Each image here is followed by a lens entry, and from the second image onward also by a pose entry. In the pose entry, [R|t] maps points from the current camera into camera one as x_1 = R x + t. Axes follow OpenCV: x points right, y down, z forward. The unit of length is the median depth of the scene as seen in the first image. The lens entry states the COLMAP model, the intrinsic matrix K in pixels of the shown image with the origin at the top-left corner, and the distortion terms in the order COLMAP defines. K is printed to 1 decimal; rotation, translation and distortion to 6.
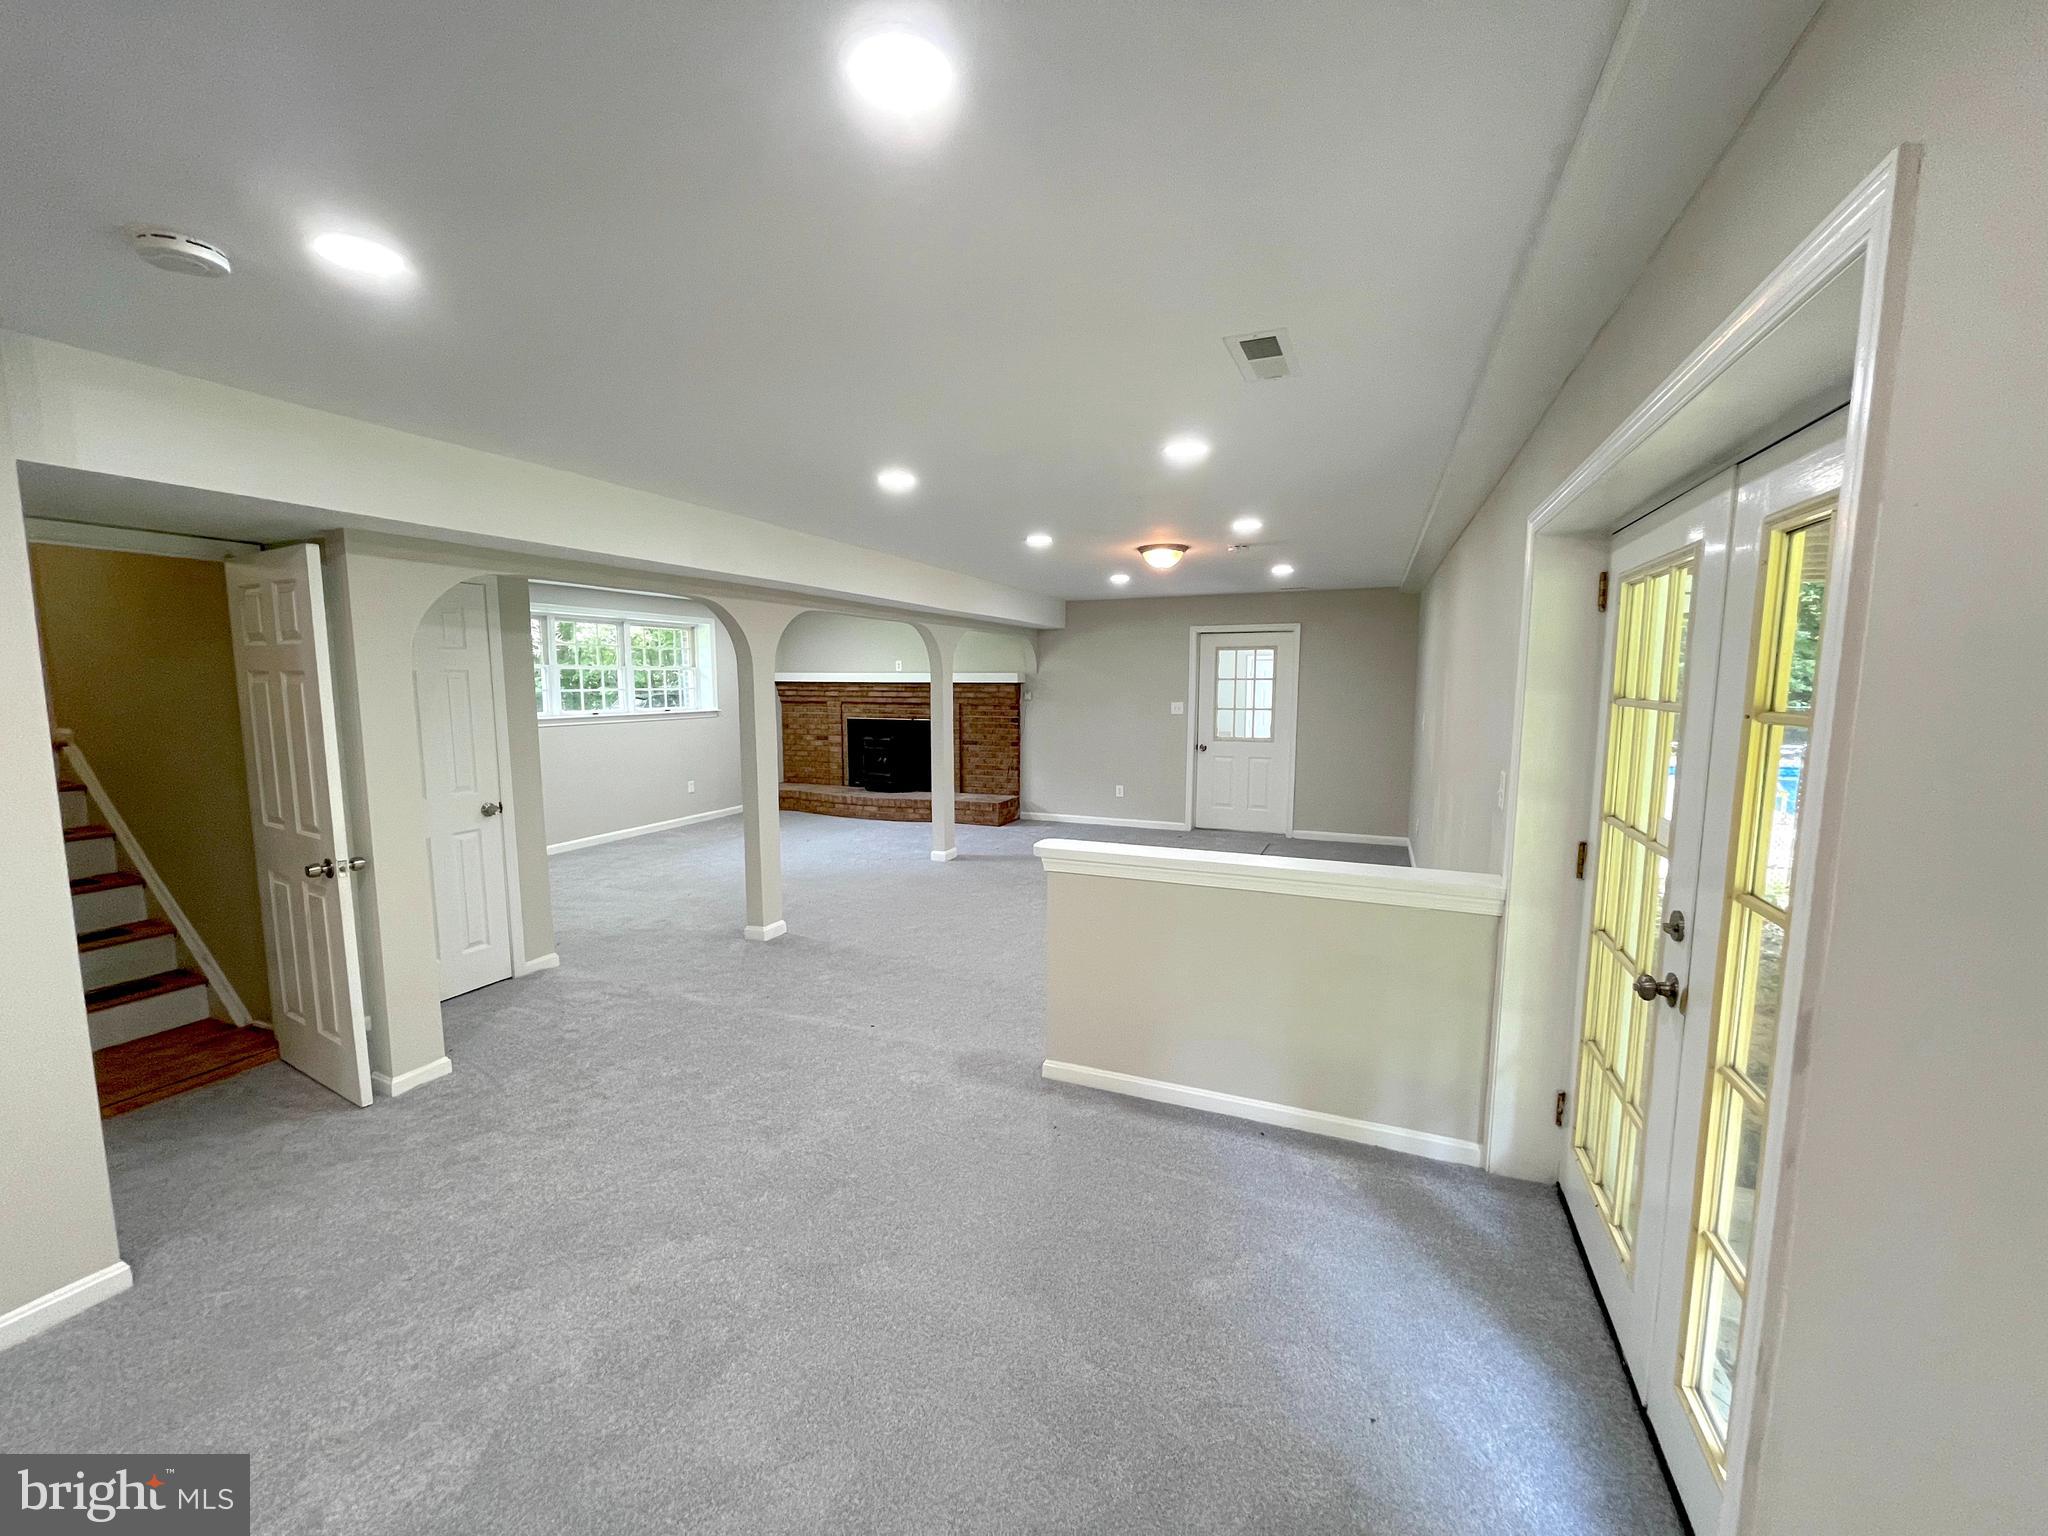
lens RADIAL K [[820.5, 0, 1021.9], [0, 820.5, 771.6], [0, 0, 1]] dist [-0.000603, -0.000021]
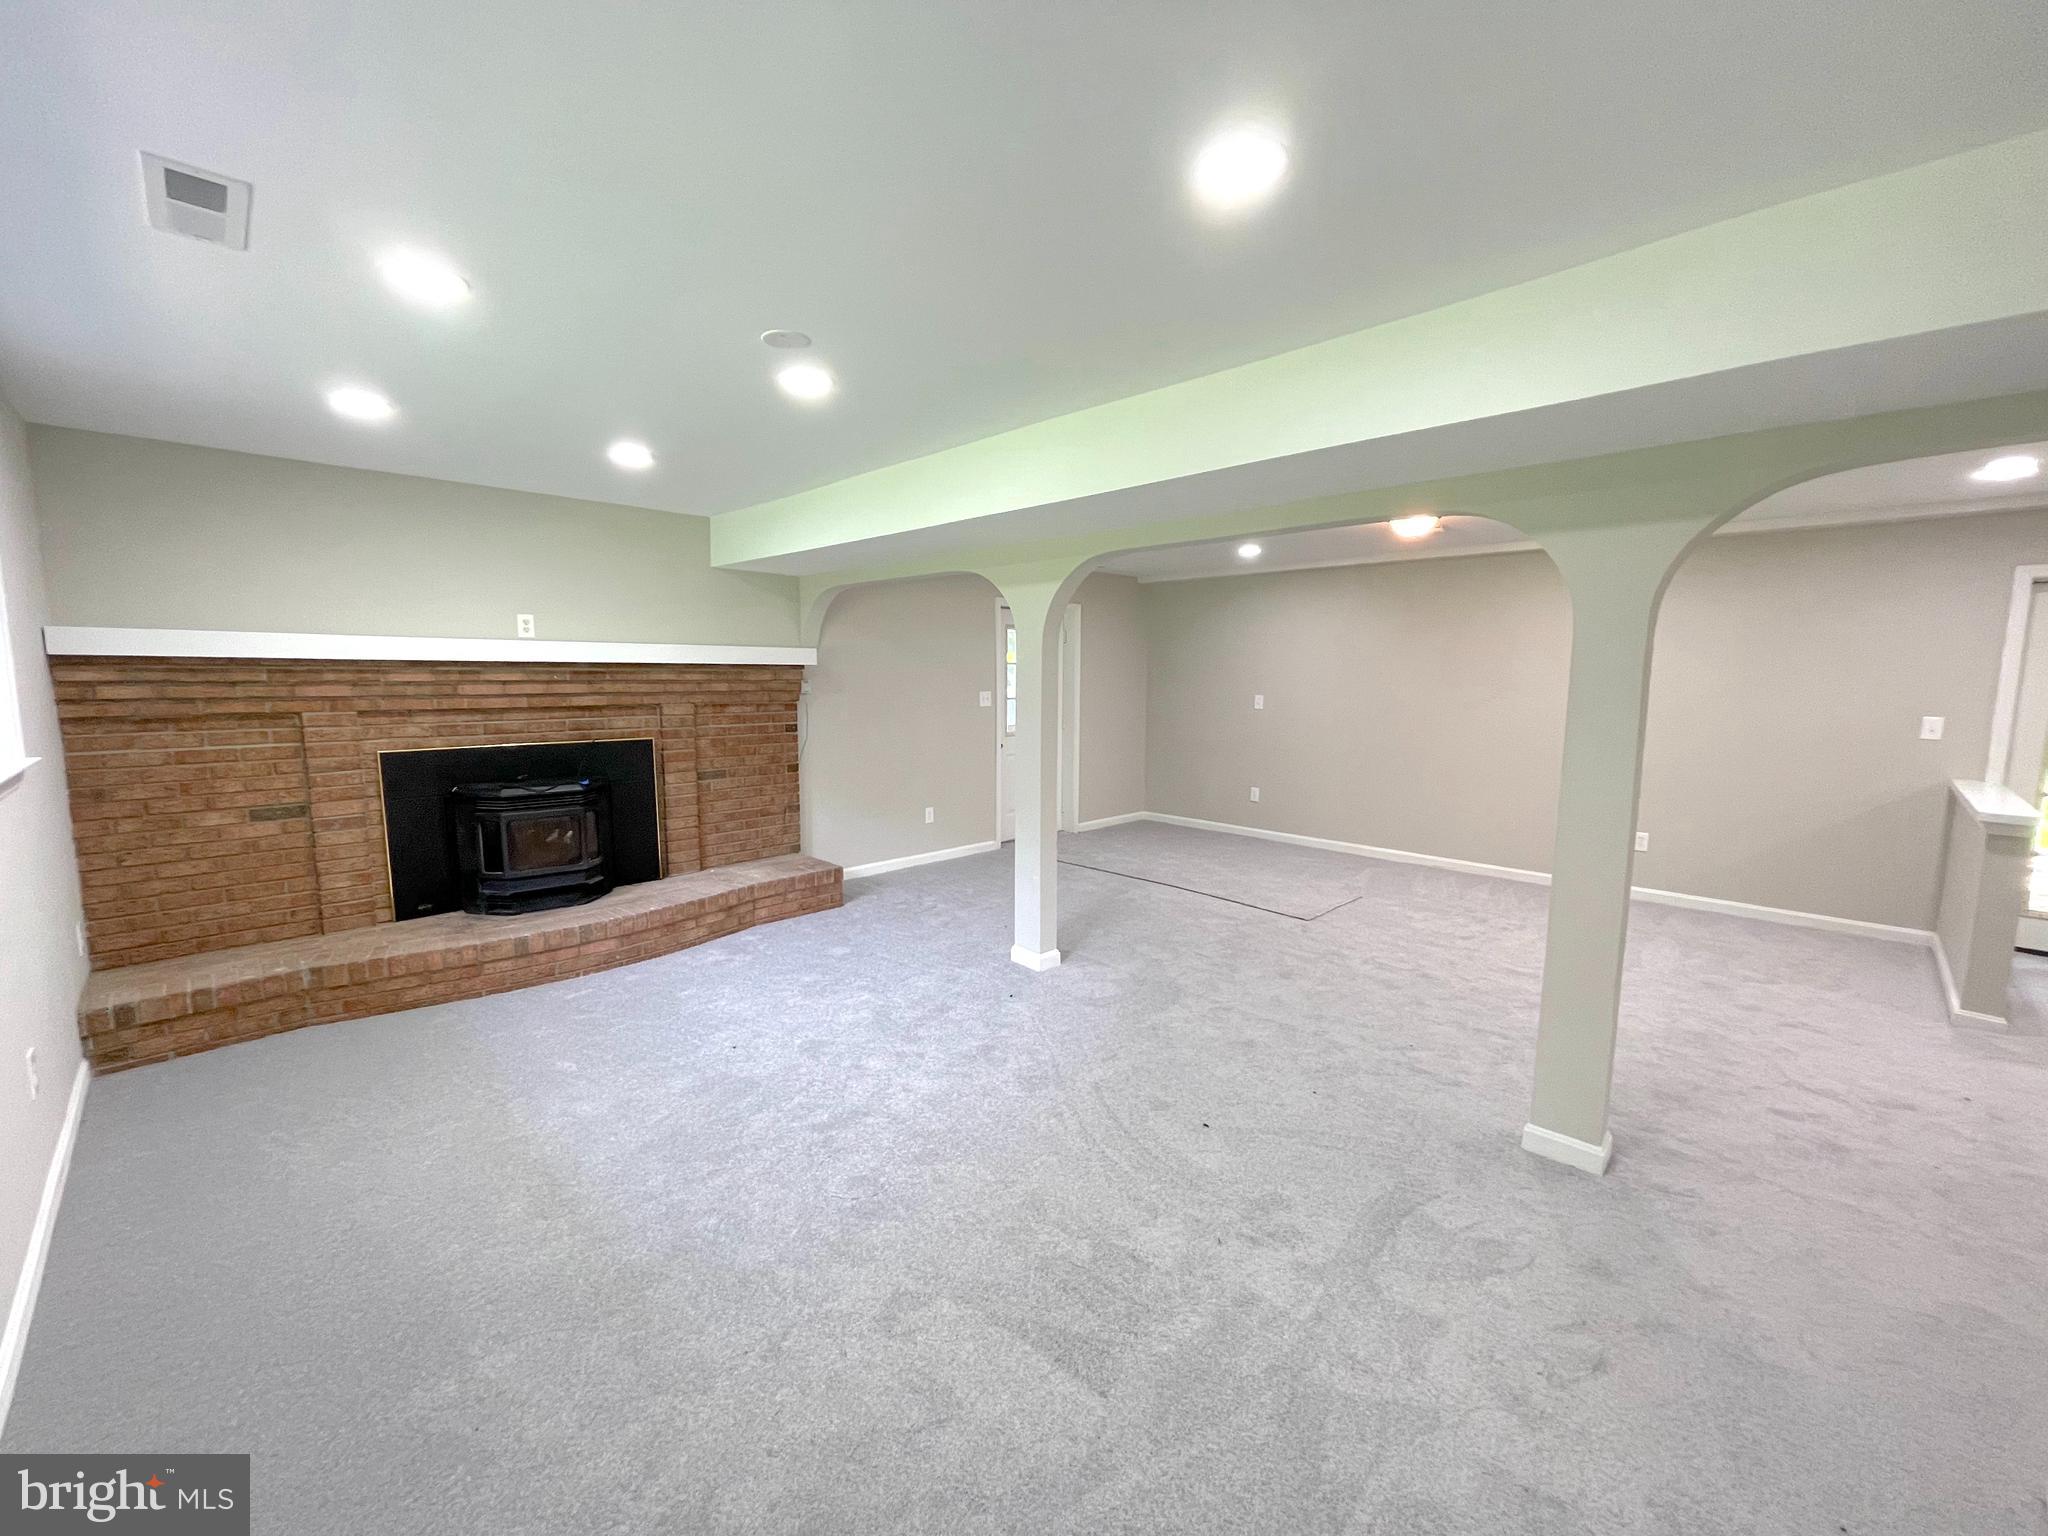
lens RADIAL K [[820.5, 0, 1035.5], [0, 820.5, 770.2], [0, 0, 1]] dist [-0.000603, -0.000021]
pose [[0.382169, -0.107454, 0.917824, -0.463232], [0.100073, 0.992188, 0.074491, -0.055587], [-0.918658, 0.063381, 0.389937, 0.571018]]
